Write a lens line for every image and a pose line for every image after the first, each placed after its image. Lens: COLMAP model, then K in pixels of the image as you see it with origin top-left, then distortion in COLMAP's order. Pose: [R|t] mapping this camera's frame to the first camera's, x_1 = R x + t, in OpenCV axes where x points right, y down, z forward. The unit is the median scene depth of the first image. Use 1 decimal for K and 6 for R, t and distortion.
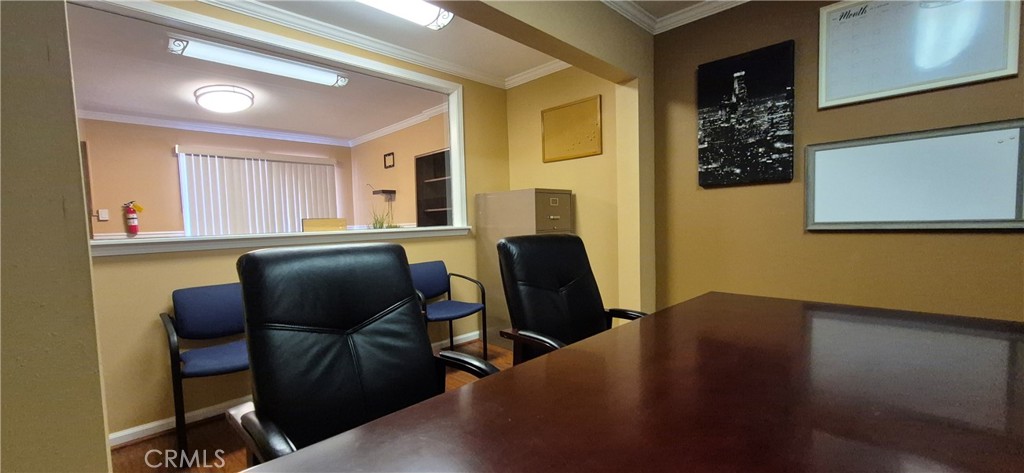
lens RADIAL K [[409.1, 0, 503.9], [0, 409.1, 241.2], [0, 0, 1]] dist [0.006942, -0.000004]
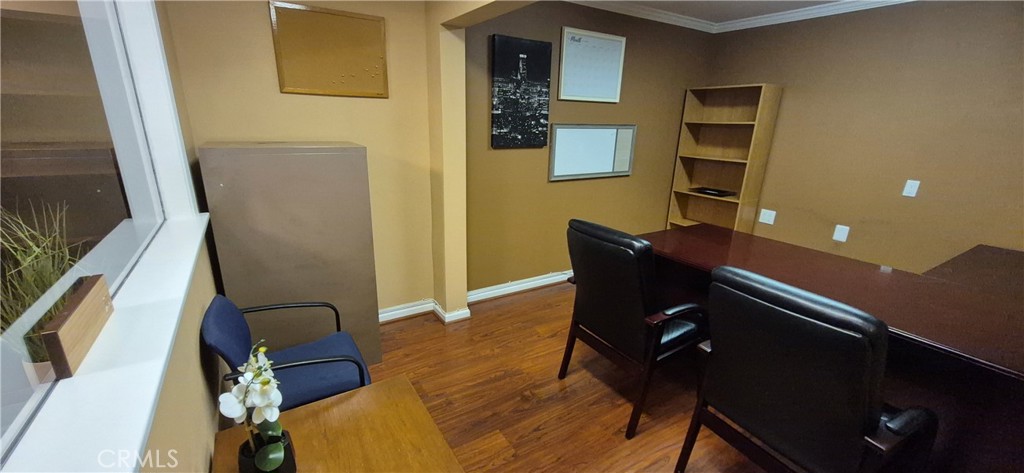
lens RADIAL K [[409.1, 0, 510.2], [0, 409.1, 243.5], [0, 0, 1]] dist [0.006942, -0.000004]
pose [[0.208724, -0.253916, 0.944437, -0.736159], [0.020983, 0.966647, 0.255250, -0.179978], [-0.977750, -0.033460, 0.207090, 0.767710]]
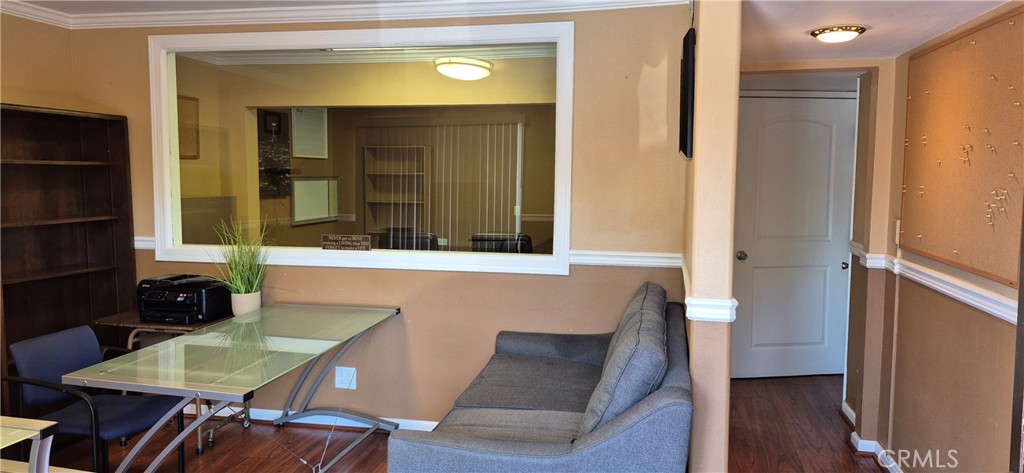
lens RADIAL K [[716.2, 0, 521.6], [0, 716.2, 237.4], [0, 0, 1]] dist [0.037471, -0.004186]
pose [[-0.564954, -0.045054, 0.823891, -2.130452], [0.055121, 0.994217, 0.092165, -0.190183], [-0.823279, 0.097483, -0.559204, 1.772344]]
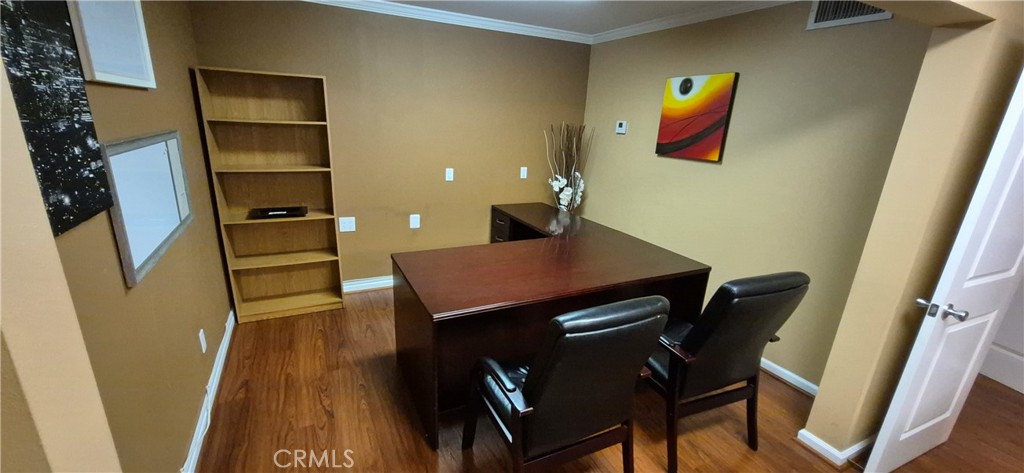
lens RADIAL K [[409.1, 0, 509.3], [0, 409.1, 240.9], [0, 0, 1]] dist [0.006942, -0.000004]
pose [[-0.955282, -0.099681, 0.278387, 0.034127], [-0.002934, 0.944615, 0.328168, -0.273716], [-0.295680, 0.312676, -0.902667, 1.275297]]
